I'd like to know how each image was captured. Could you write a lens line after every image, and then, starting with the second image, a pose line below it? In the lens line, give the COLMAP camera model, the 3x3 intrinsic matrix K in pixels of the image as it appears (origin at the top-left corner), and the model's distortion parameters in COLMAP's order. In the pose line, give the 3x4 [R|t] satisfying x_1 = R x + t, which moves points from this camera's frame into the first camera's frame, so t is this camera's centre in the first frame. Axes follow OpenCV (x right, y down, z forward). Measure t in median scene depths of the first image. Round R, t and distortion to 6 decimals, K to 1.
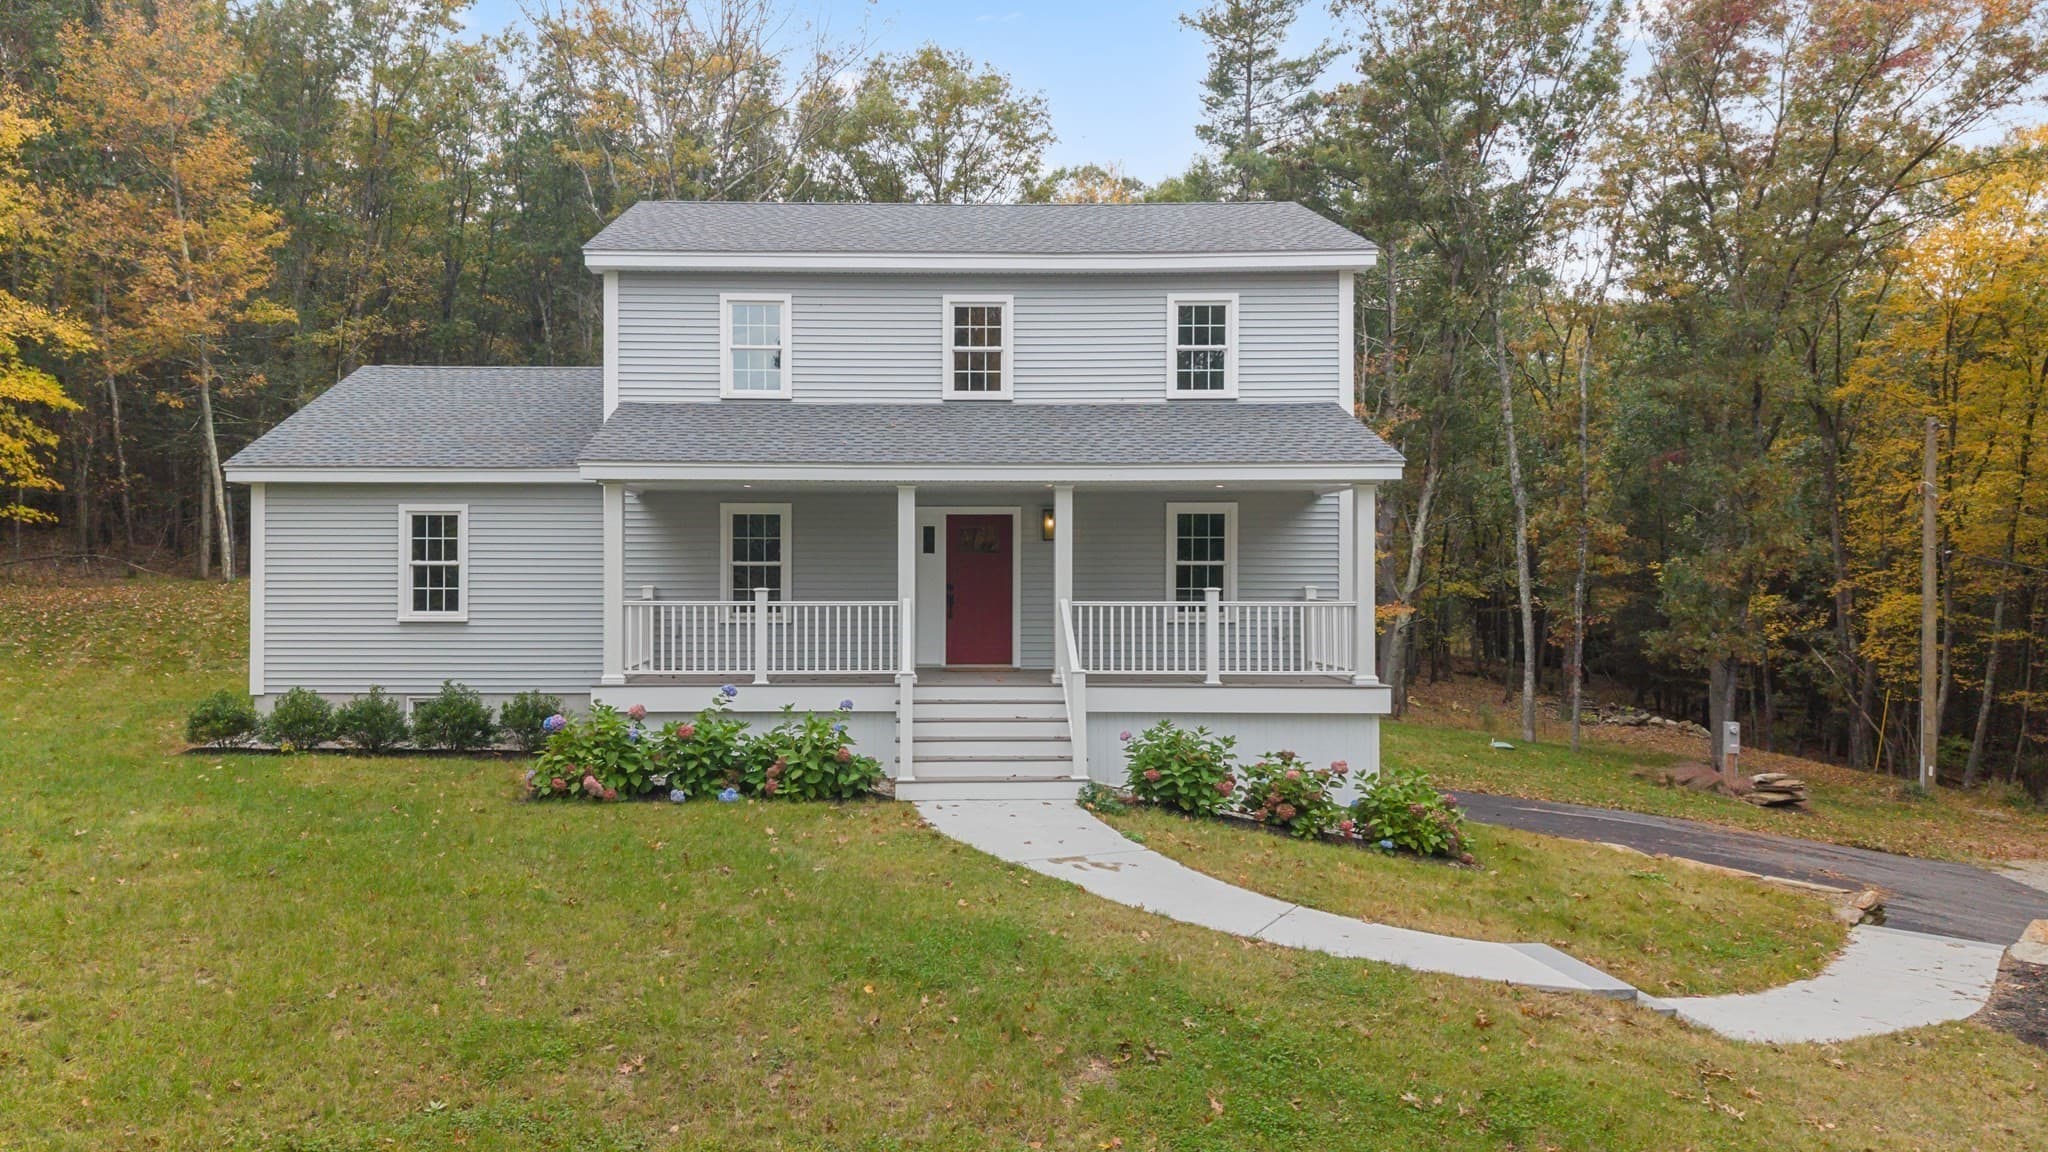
lens RADIAL K [[1396.8, 0, 1016.4], [0, 1396.8, 587.0], [0, 0, 1]] dist [0.033860, -0.025328]
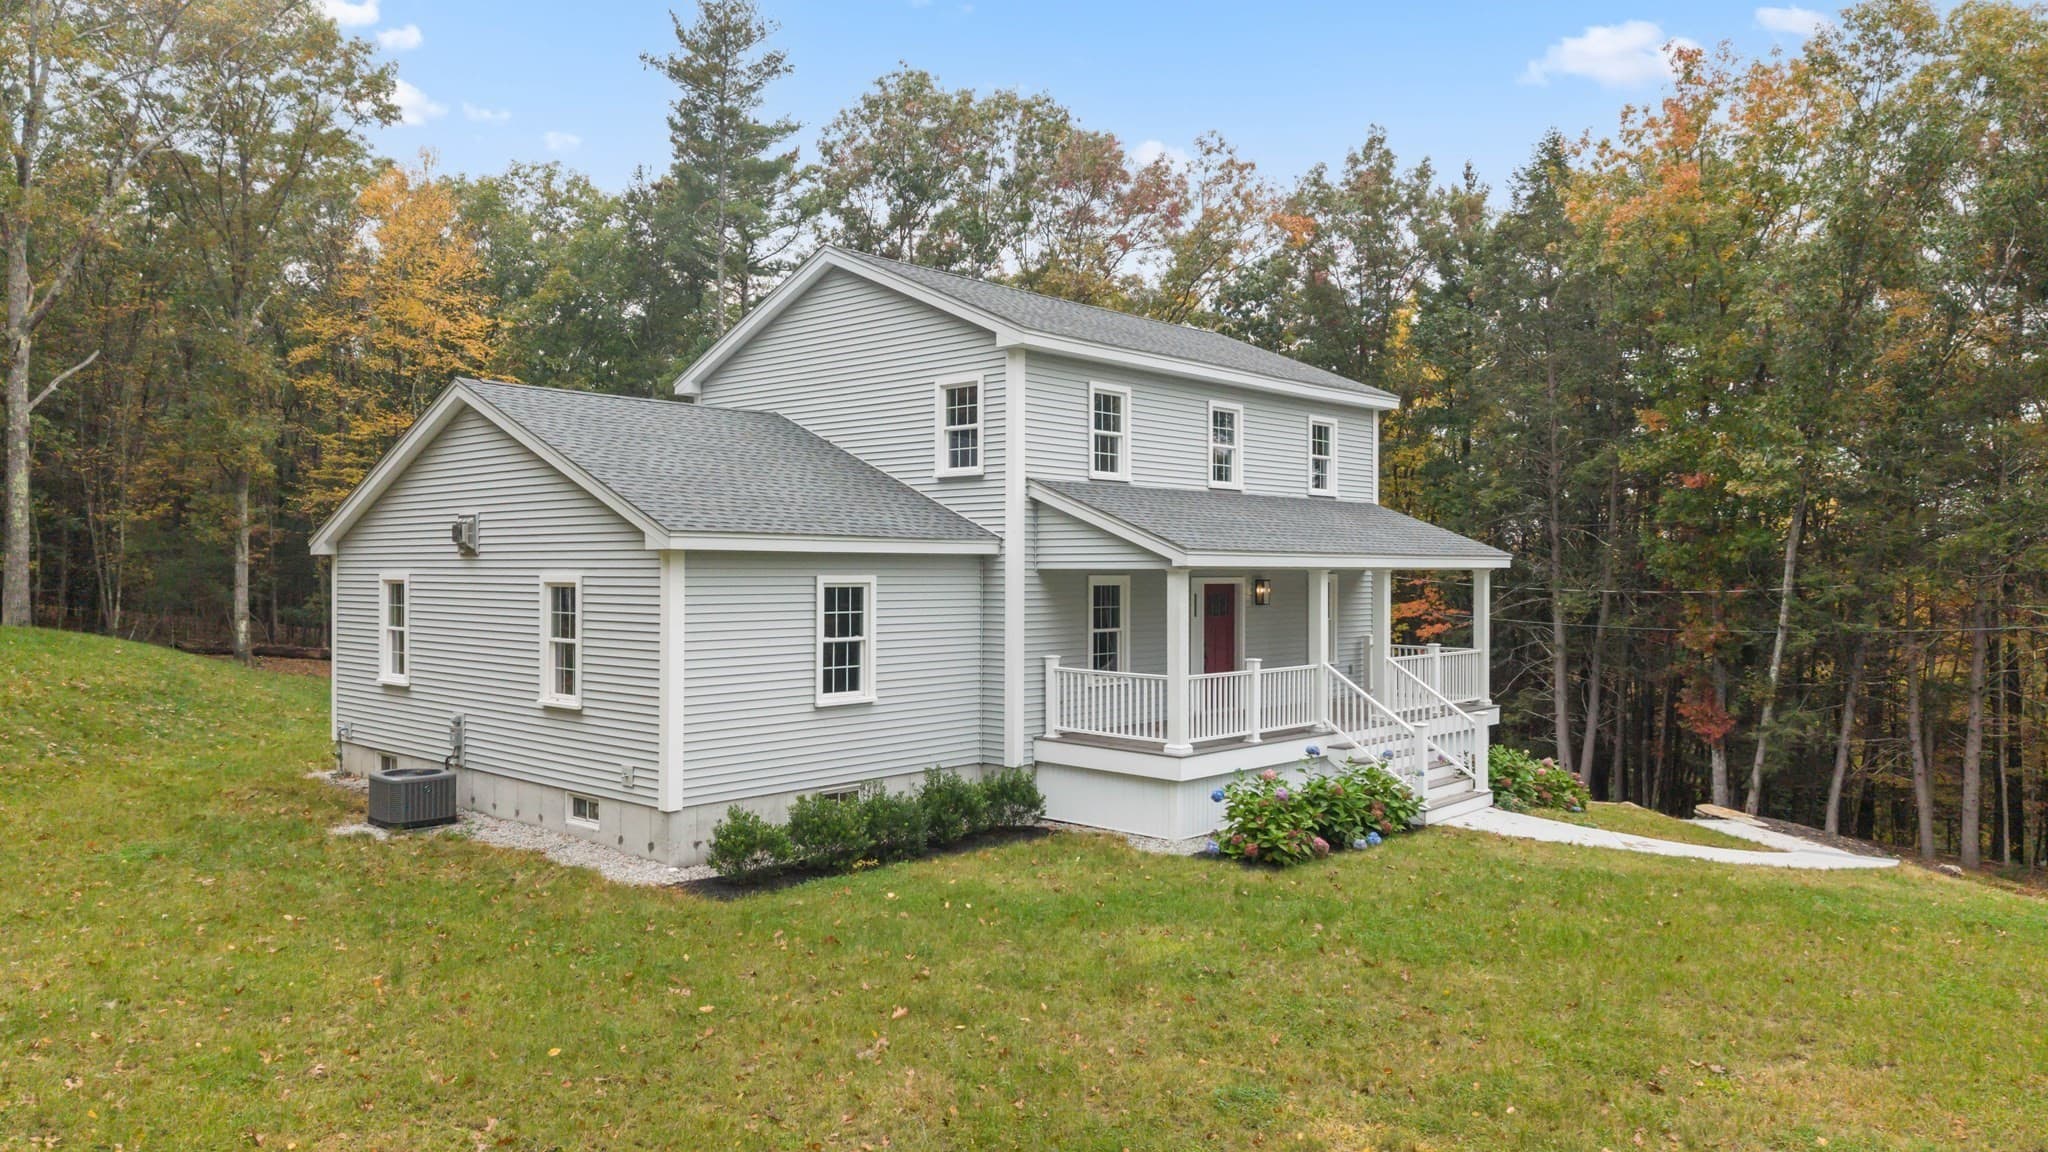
lens RADIAL K [[1396.8, 0, 1022.5], [0, 1396.8, 578.9], [0, 0, 1]] dist [0.033860, -0.025328]
pose [[0.681831, 0.001282, 0.731509, -1.016698], [0.009550, 0.999898, -0.010654, -0.046386], [-0.731447, 0.014250, 0.681749, 0.309163]]
